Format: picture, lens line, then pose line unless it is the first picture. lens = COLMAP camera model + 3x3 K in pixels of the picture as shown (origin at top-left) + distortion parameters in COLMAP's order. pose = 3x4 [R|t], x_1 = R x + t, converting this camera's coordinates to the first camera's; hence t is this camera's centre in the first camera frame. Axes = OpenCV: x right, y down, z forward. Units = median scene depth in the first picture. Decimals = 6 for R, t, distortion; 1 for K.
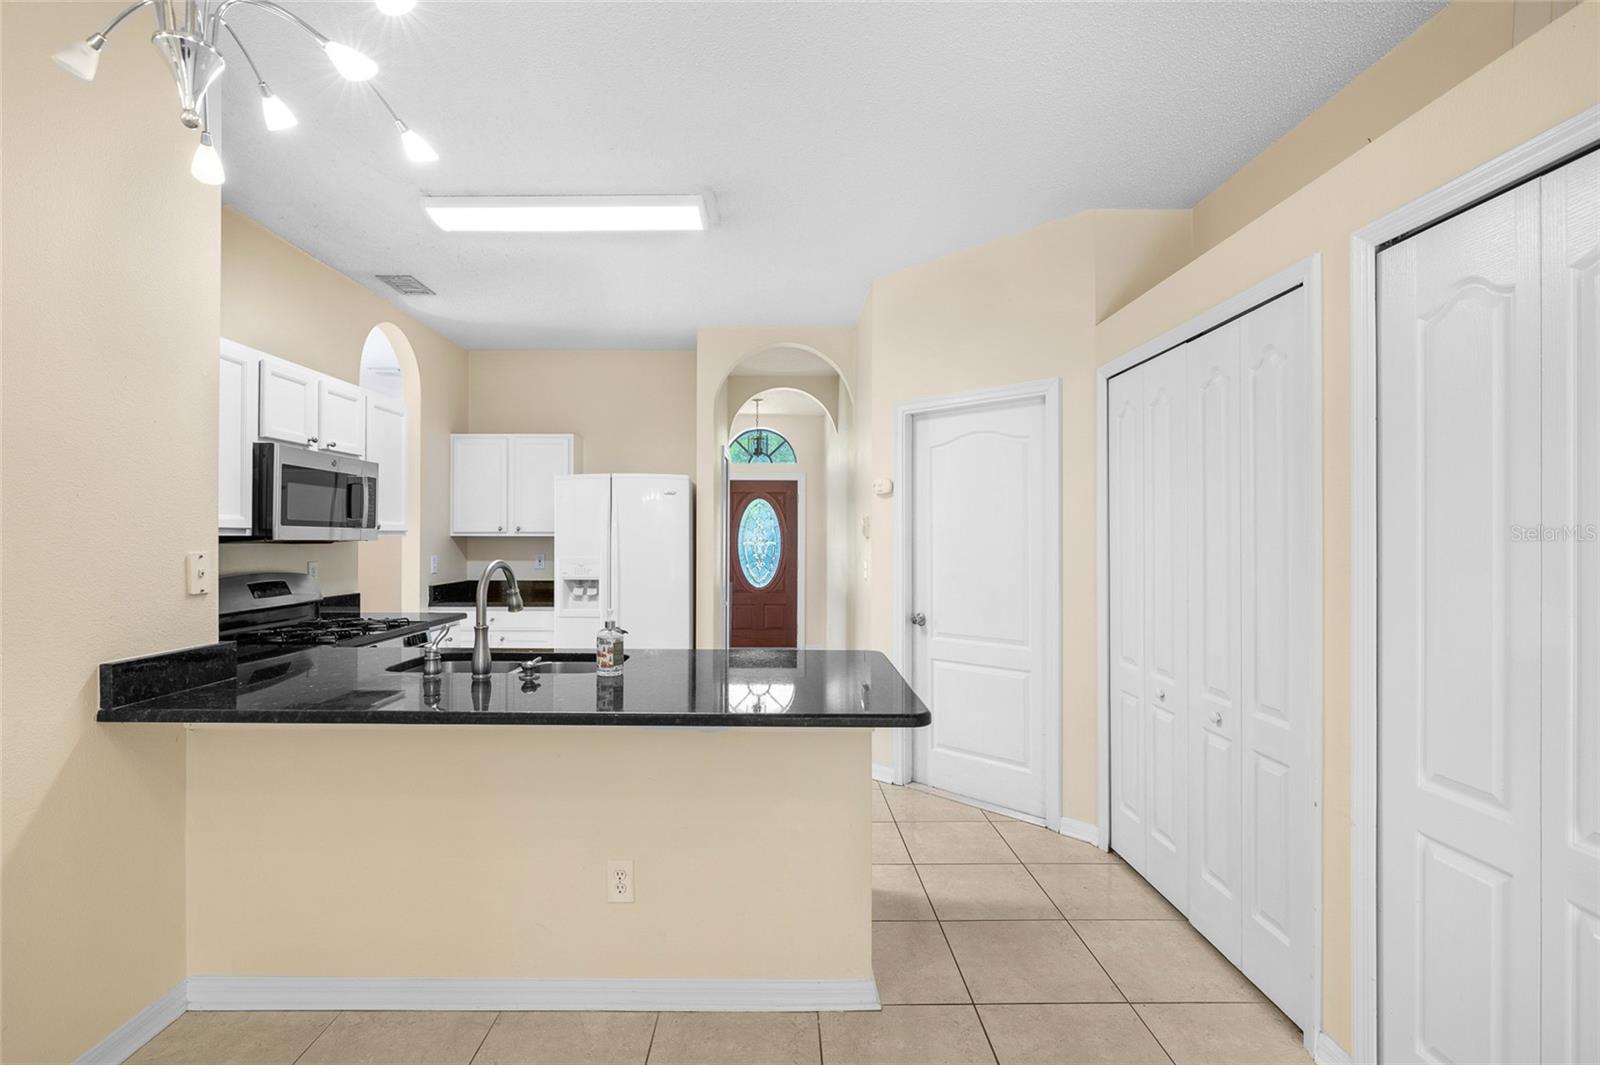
lens RADIAL K [[722.0, 0, 783.3], [0, 722.0, 536.1], [0, 0, 1]] dist [-0.007704, 0.003596]
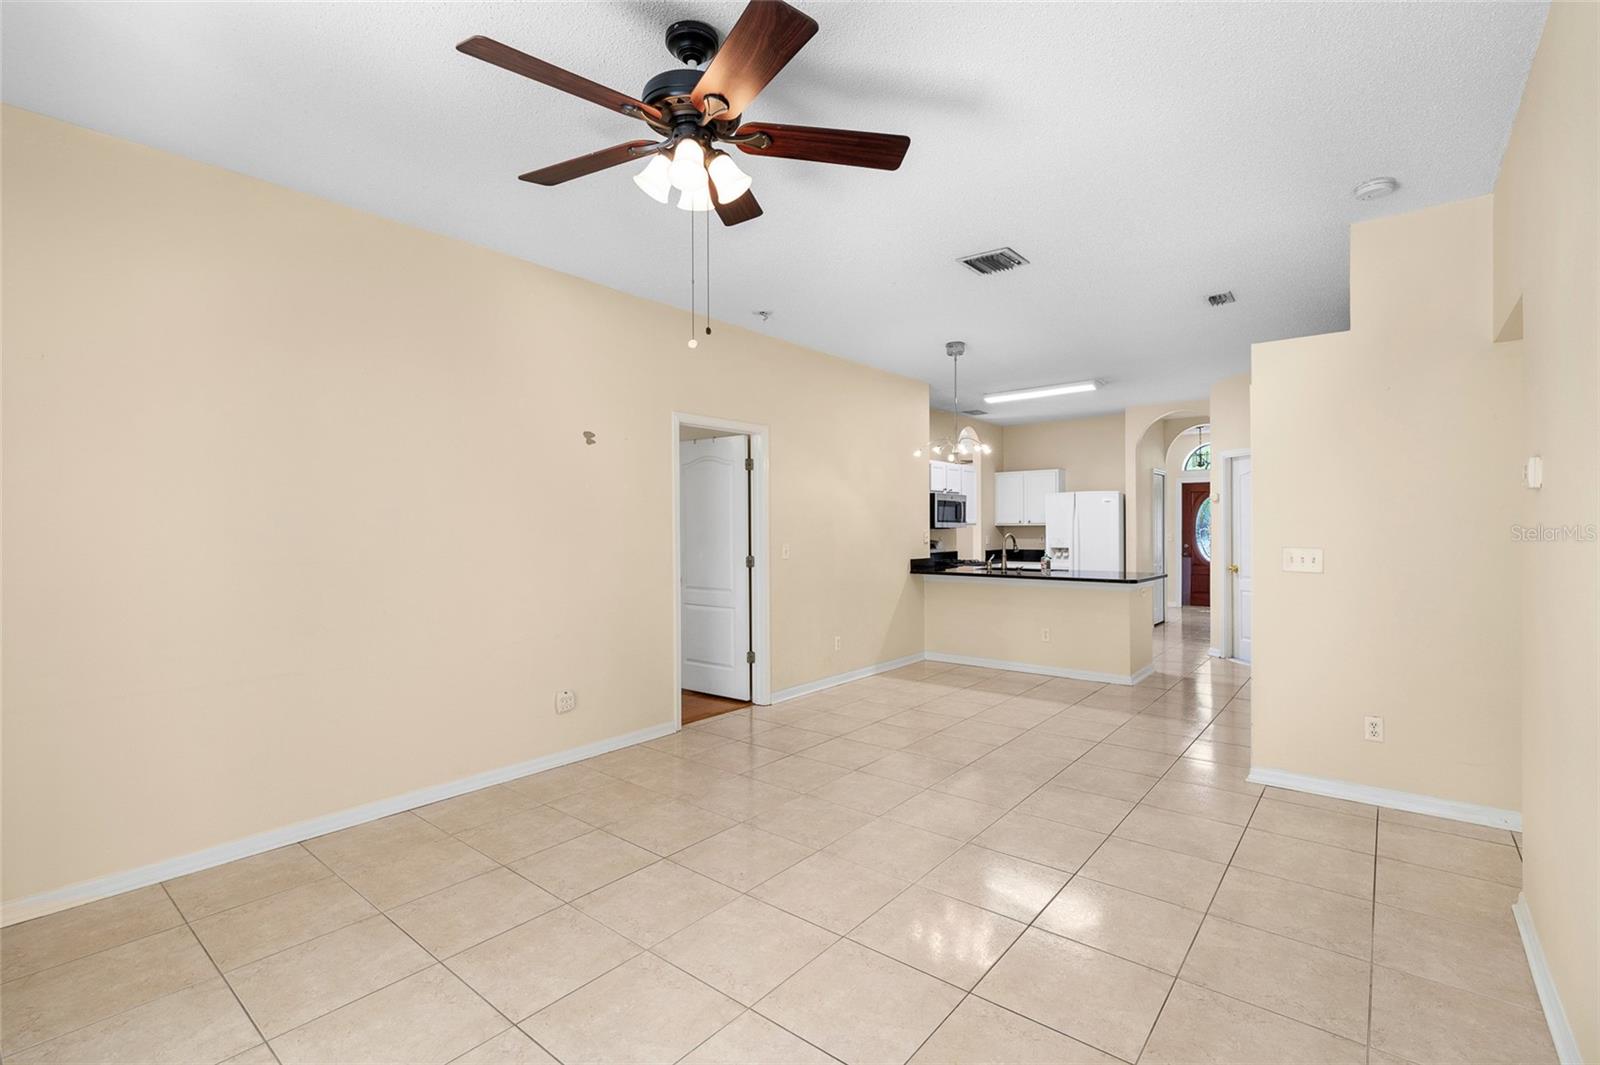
lens RADIAL K [[722.0, 0, 801.9], [0, 722.0, 526.9], [0, 0, 1]] dist [-0.007704, 0.003596]
pose [[0.766733, -0.005619, -0.641942, 0.478503], [0.007281, 0.999973, -0.000056, -0.000116], [0.641925, -0.004631, 0.766753, -1.021307]]
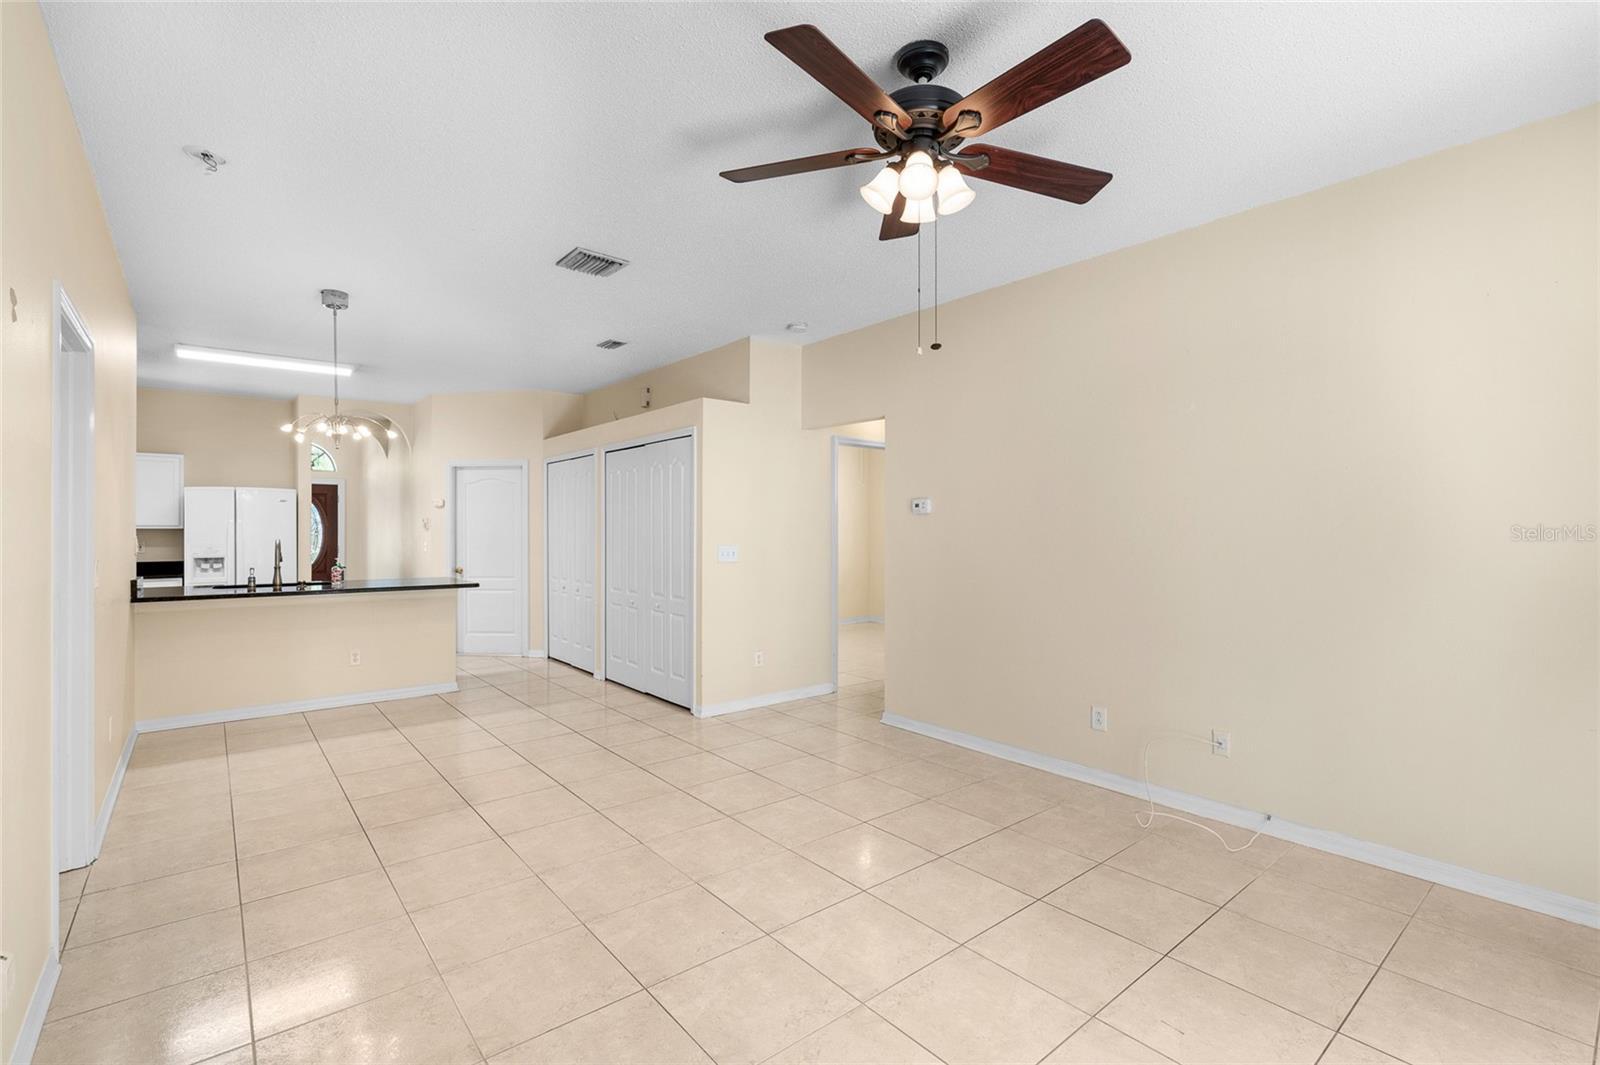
lens RADIAL K [[722.0, 0, 799.9], [0, 722.0, 532.7], [0, 0, 1]] dist [-0.007704, 0.003596]
pose [[0.774710, -0.003758, 0.632305, -0.308977], [-0.000389, 0.999979, 0.006420, -0.001261], [-0.632316, -0.005220, 0.774693, -1.027547]]
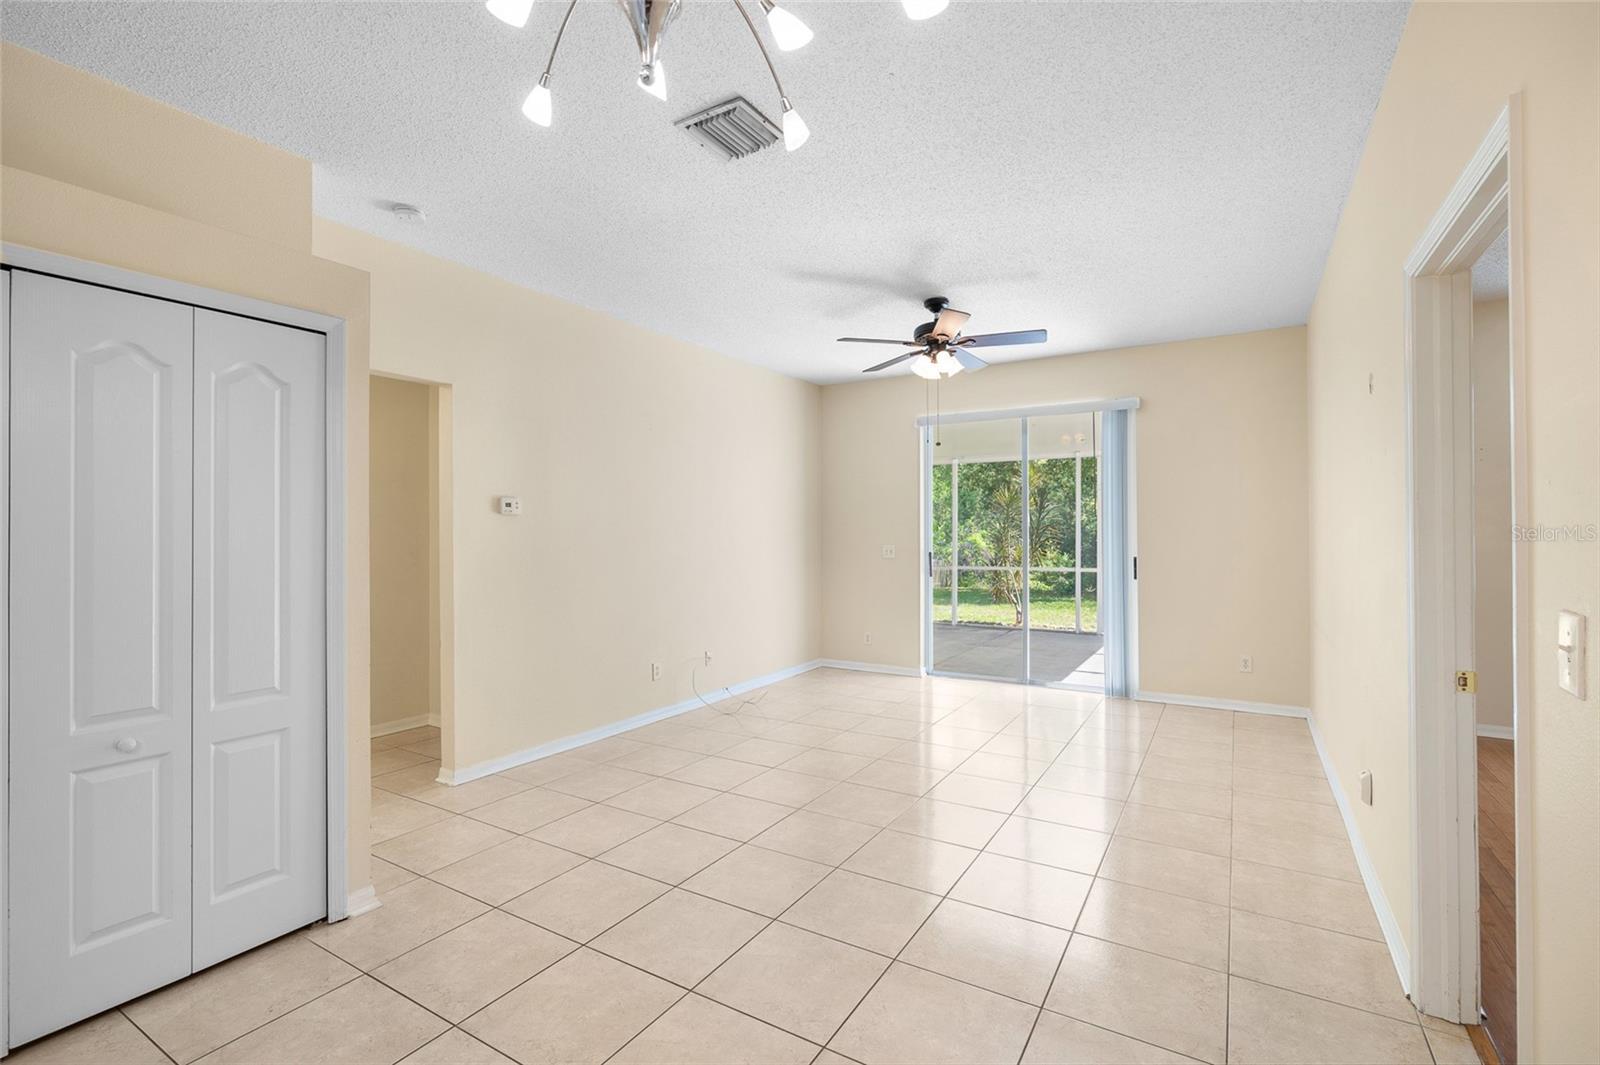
lens RADIAL K [[722.0, 0, 801.3], [0, 722.0, 536.5], [0, 0, 1]] dist [-0.007704, 0.003596]
pose [[-0.853737, -0.003508, 0.520692, -0.297361], [0.000039, 0.999977, 0.006800, -0.000540], [-0.520704, 0.005826, -0.853717, 0.334831]]
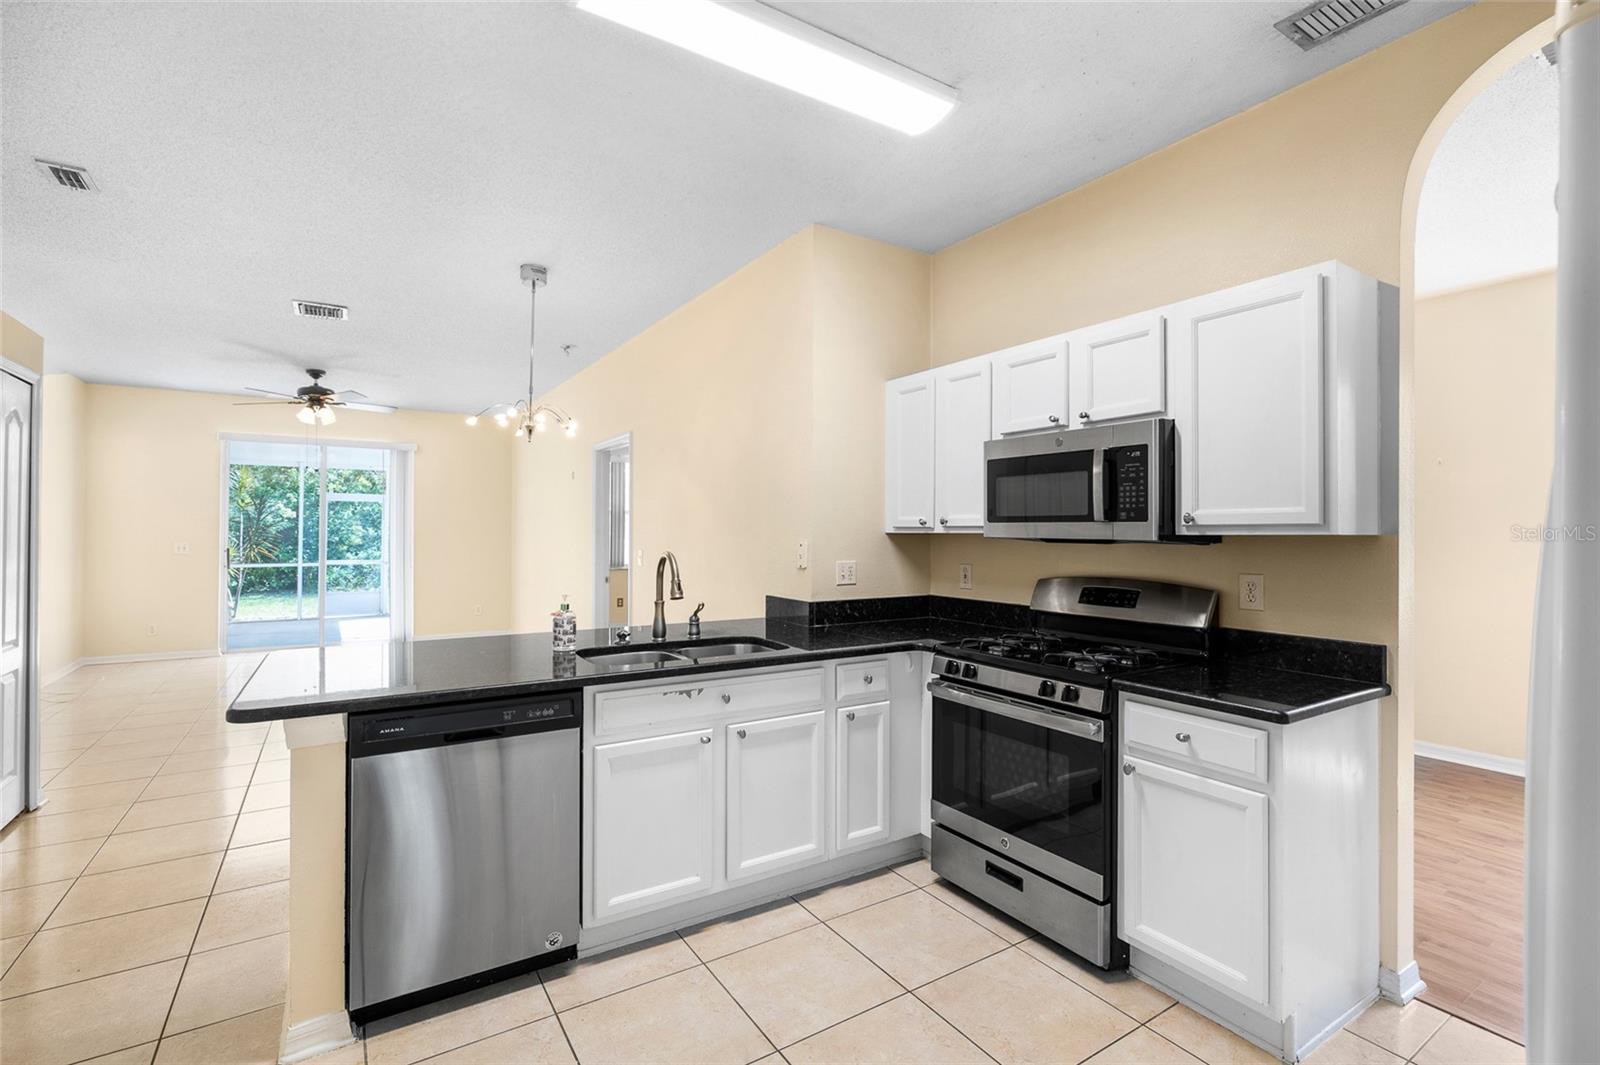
lens RADIAL K [[722.0, 0, 800.3], [0, 722.0, 528.3], [0, 0, 1]] dist [-0.007704, 0.003596]
pose [[-0.843102, -0.010337, -0.537655, 0.032617], [-0.006098, 0.999935, -0.009663, 0.002405], [0.537719, -0.004868, -0.843110, 1.155998]]
